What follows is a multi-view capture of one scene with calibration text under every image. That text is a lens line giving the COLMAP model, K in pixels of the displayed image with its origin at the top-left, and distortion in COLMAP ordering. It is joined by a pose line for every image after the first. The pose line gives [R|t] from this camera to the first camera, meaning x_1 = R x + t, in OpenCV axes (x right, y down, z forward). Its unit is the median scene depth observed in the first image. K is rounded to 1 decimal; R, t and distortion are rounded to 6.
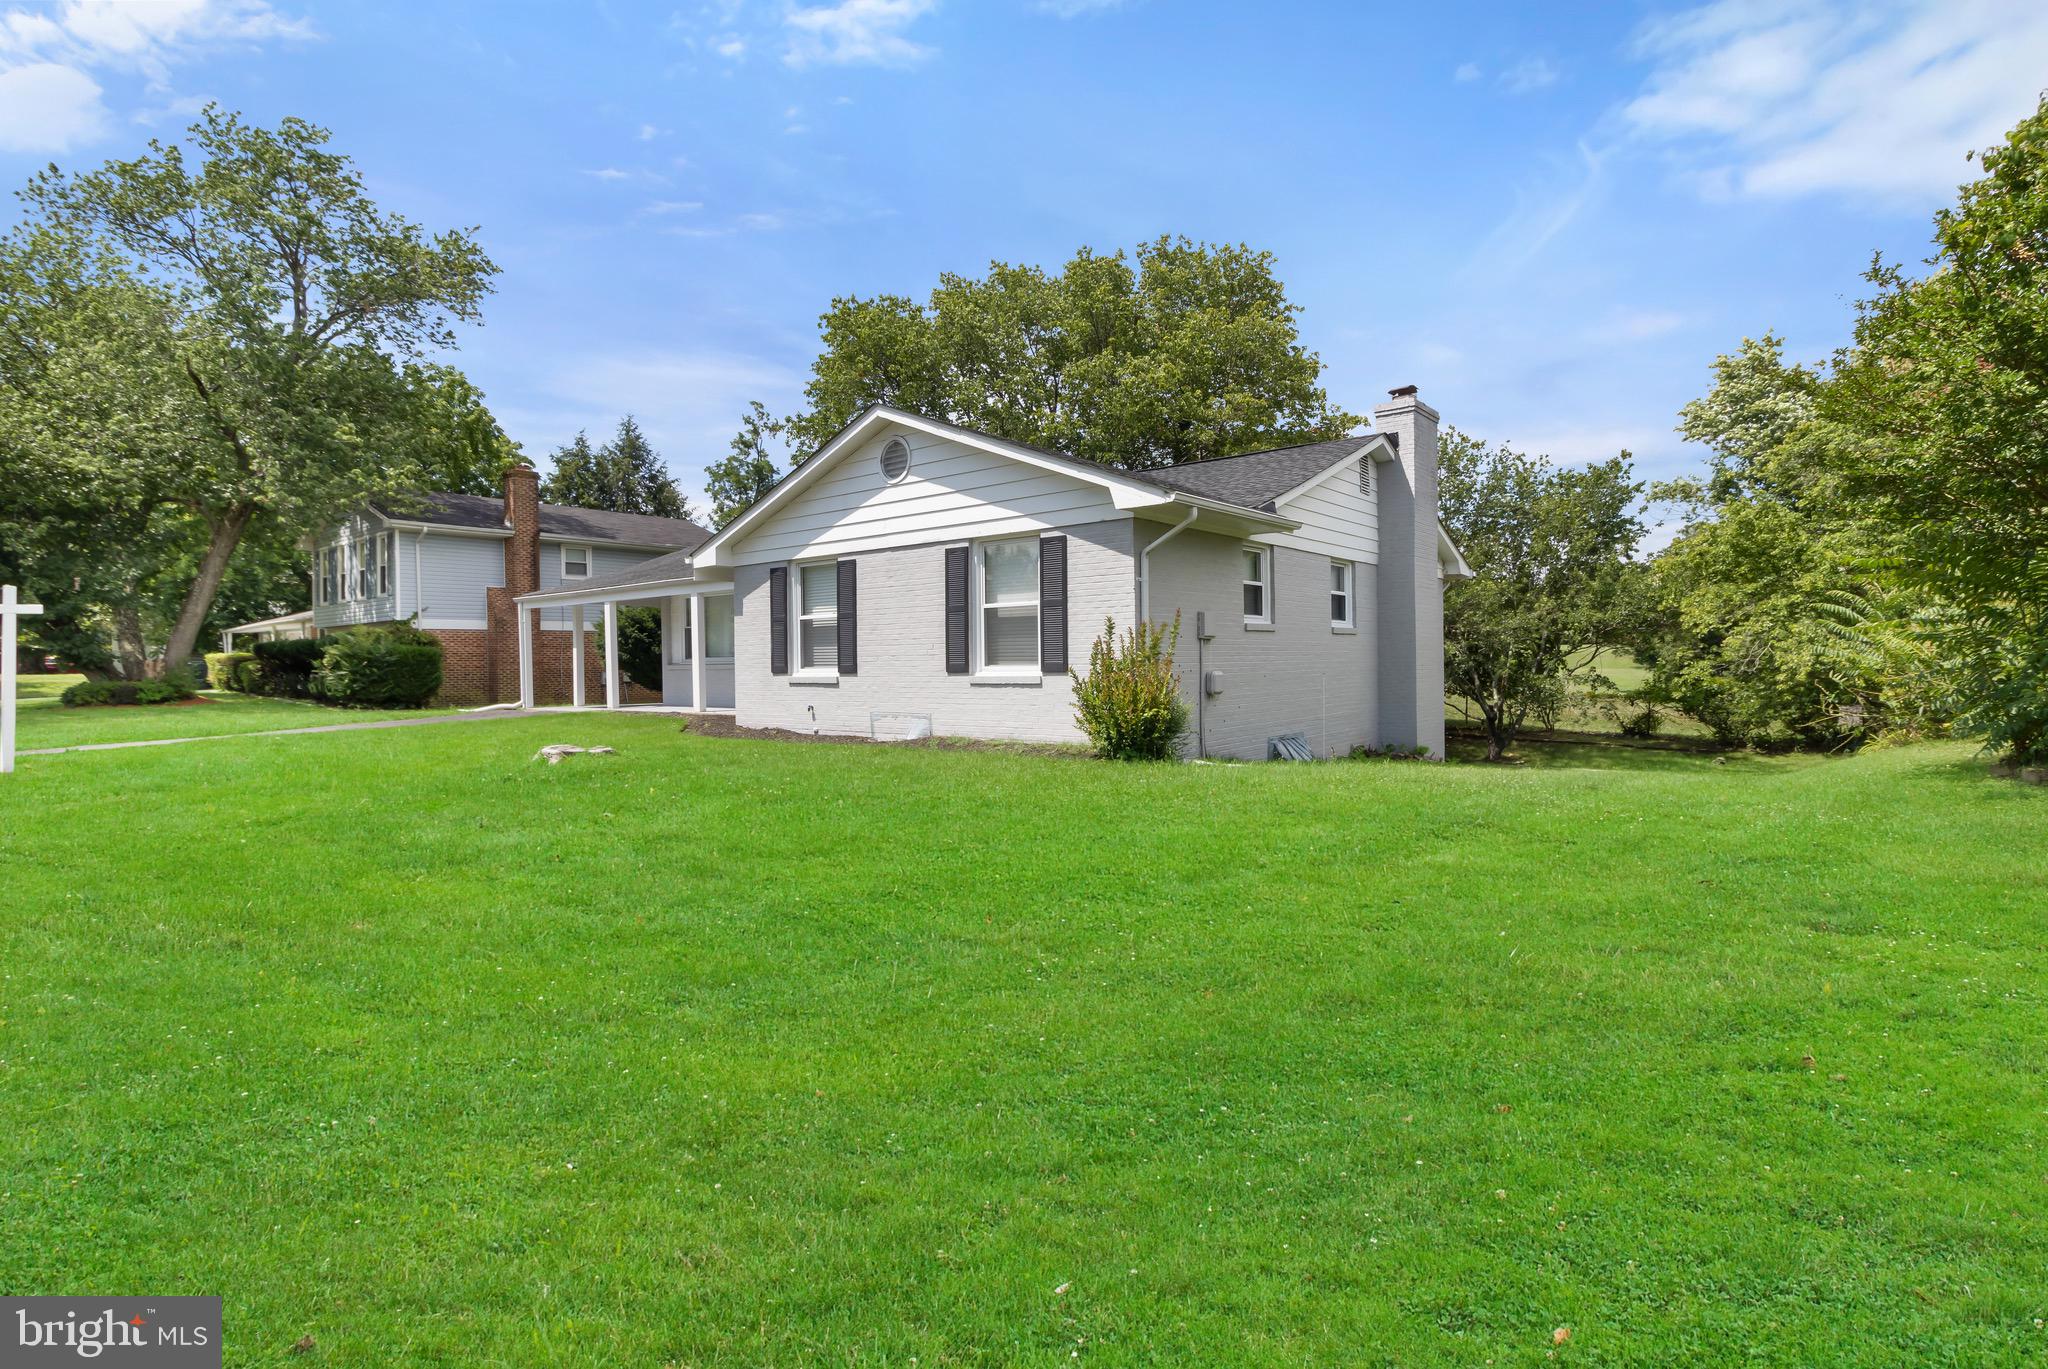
lens RADIAL K [[998.8, 0, 1024.0], [0, 998.8, 684.5], [0, 0, 1]] dist [-0.002270, -0.000239]
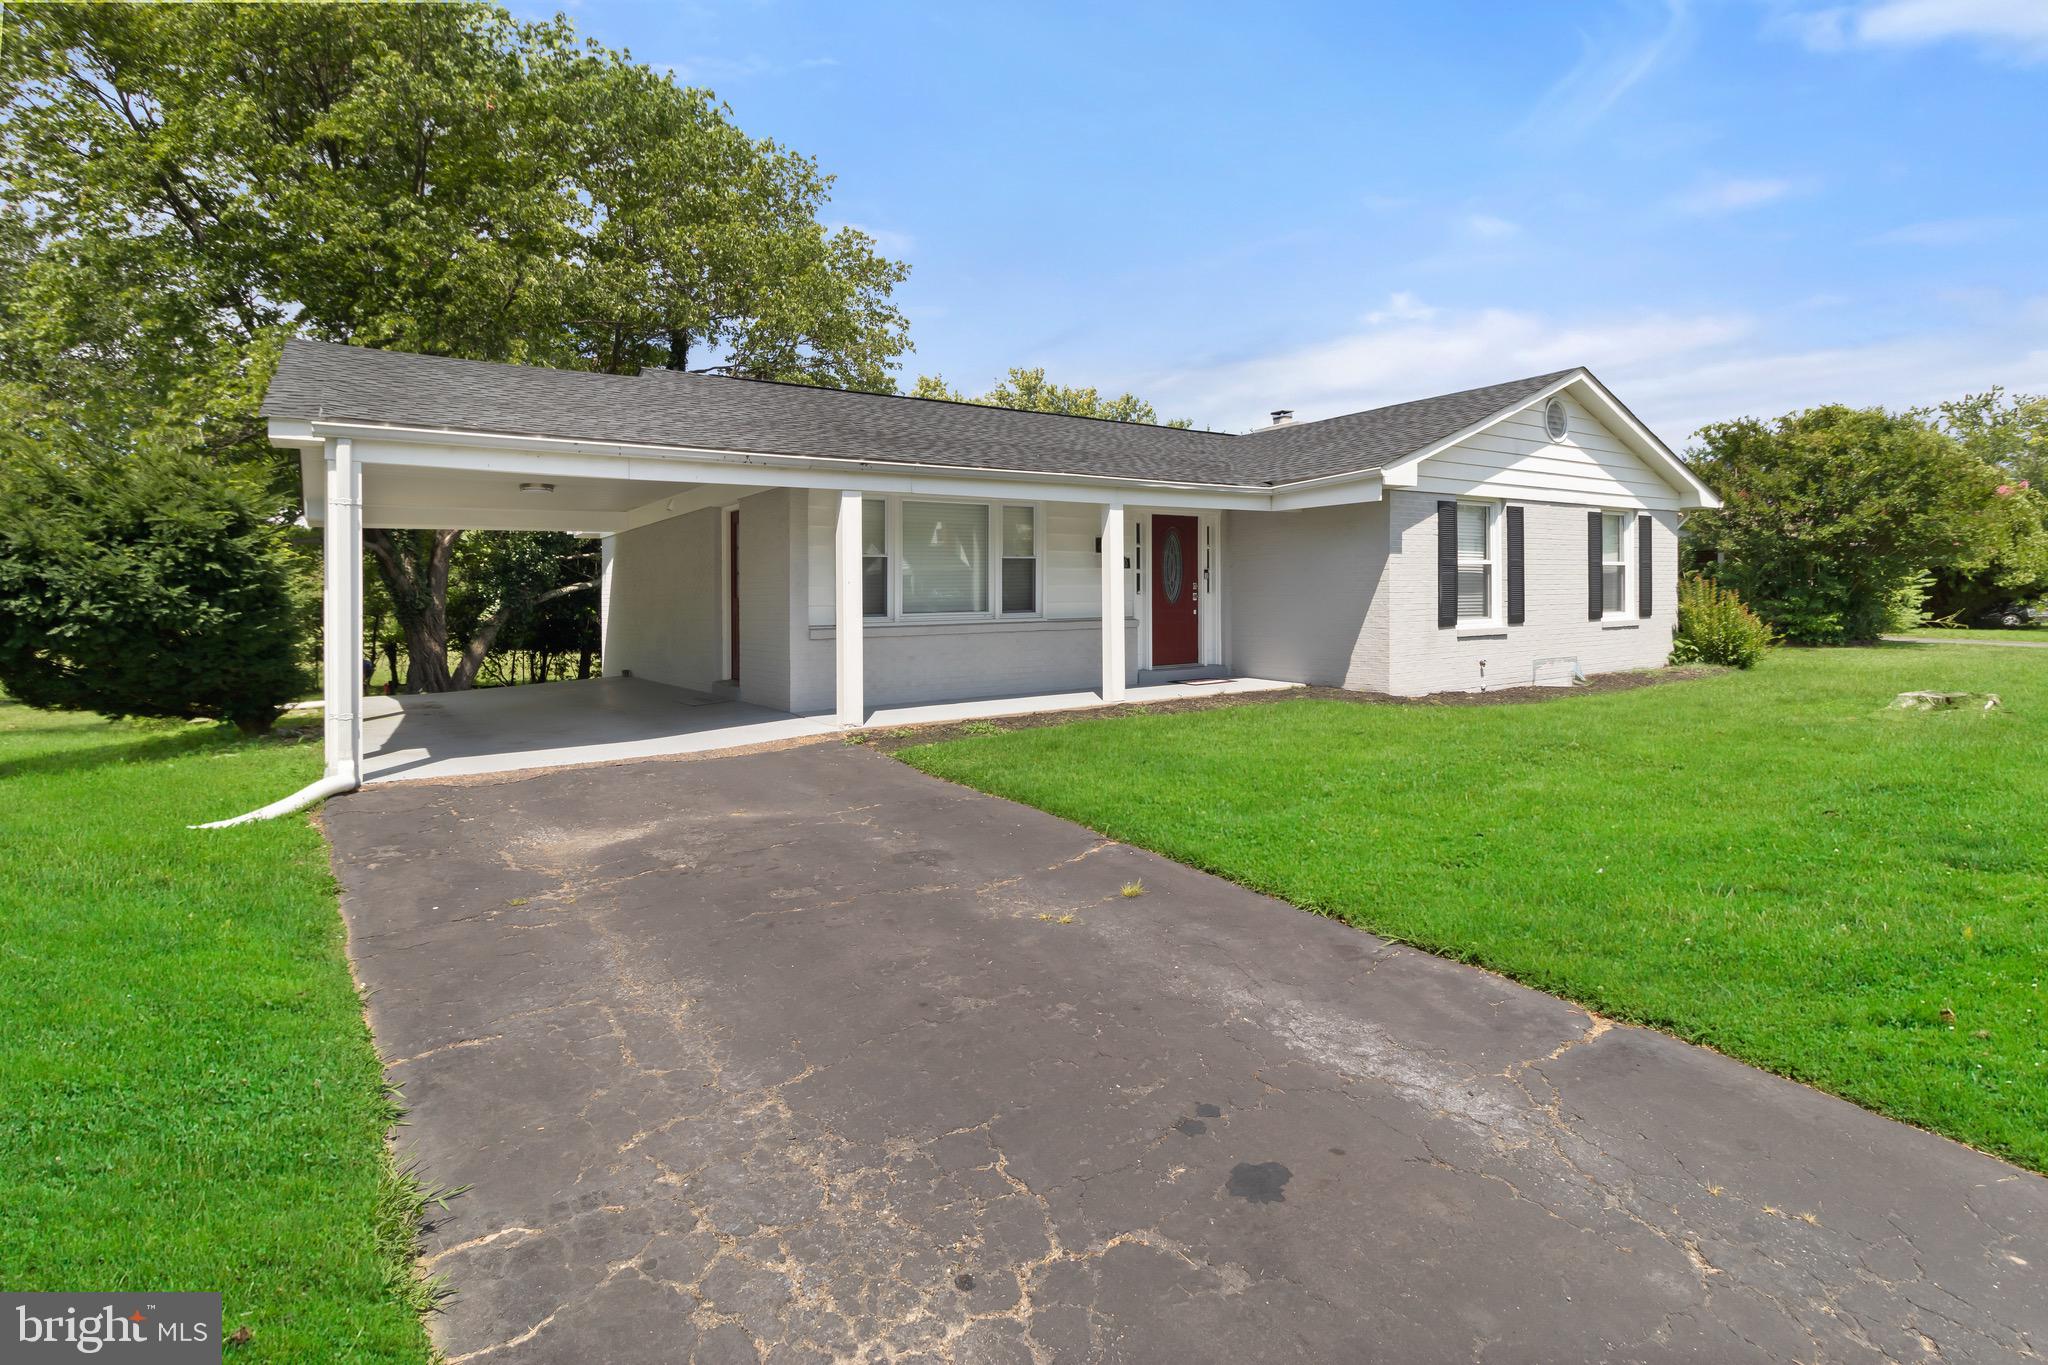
lens RADIAL K [[1006.4, 0, 1030.4], [0, 1006.4, 616.3], [0, 0, 1]] dist [0.015239, -0.000823]
pose [[0.264075, -0.003792, 0.964495, -1.204189], [0.038221, 0.999248, -0.006536, -0.028560], [-0.963745, 0.038590, 0.264021, 1.157845]]
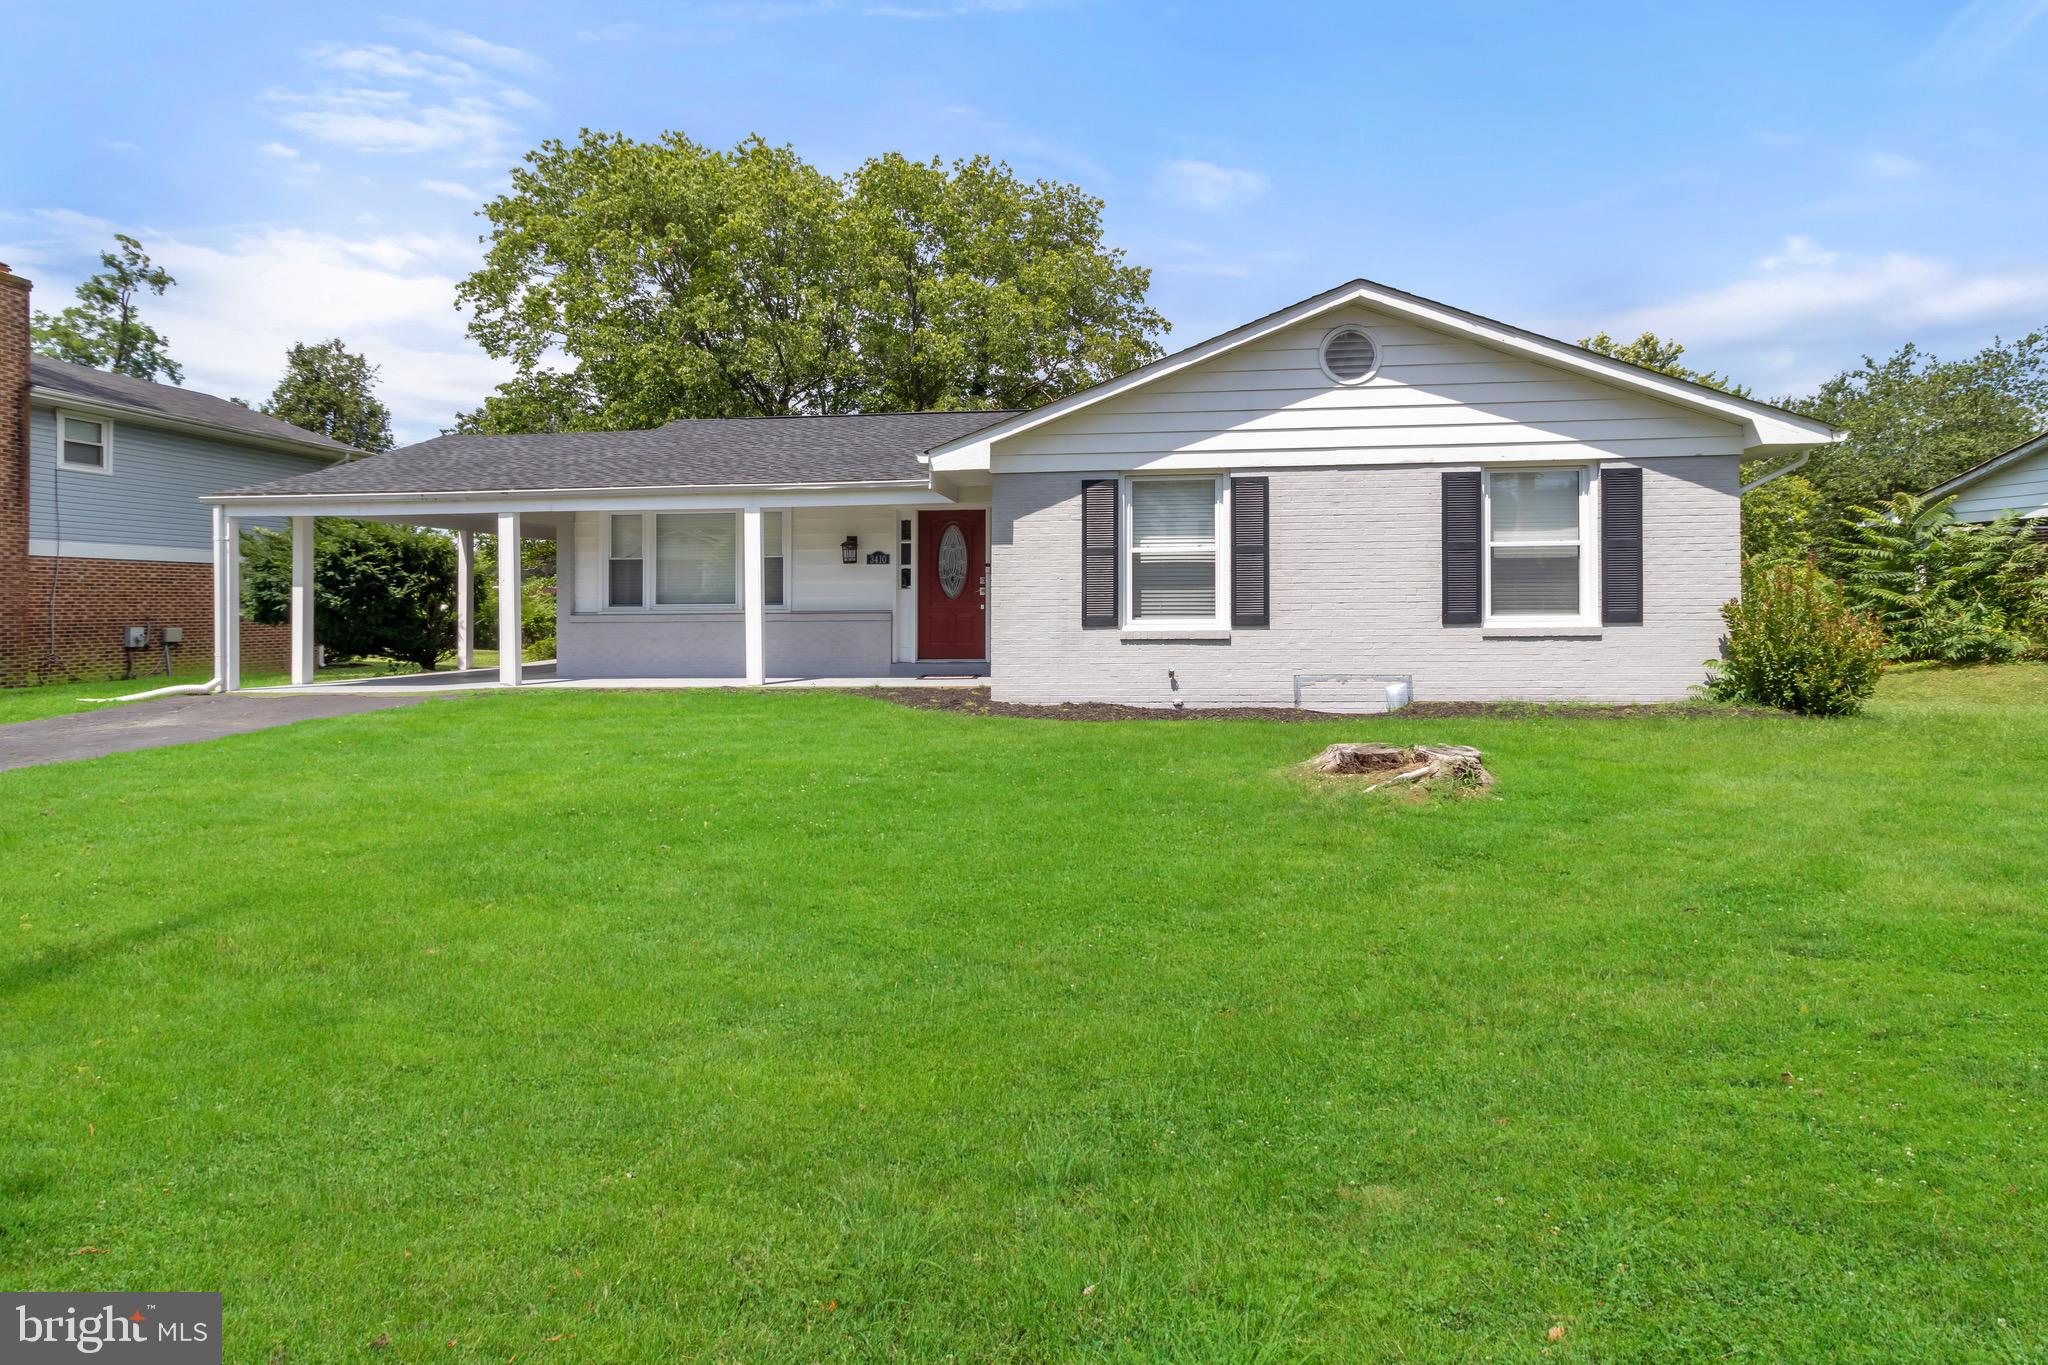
lens RADIAL K [[1006.4, 0, 1030.4], [0, 1006.4, 616.3], [0, 0, 1]] dist [0.015239, -0.000823]
pose [[0.838387, 0.005820, 0.545045, -0.710086], [0.008015, 0.999703, -0.023003, -0.002121], [-0.545017, 0.023654, 0.838091, 0.435477]]
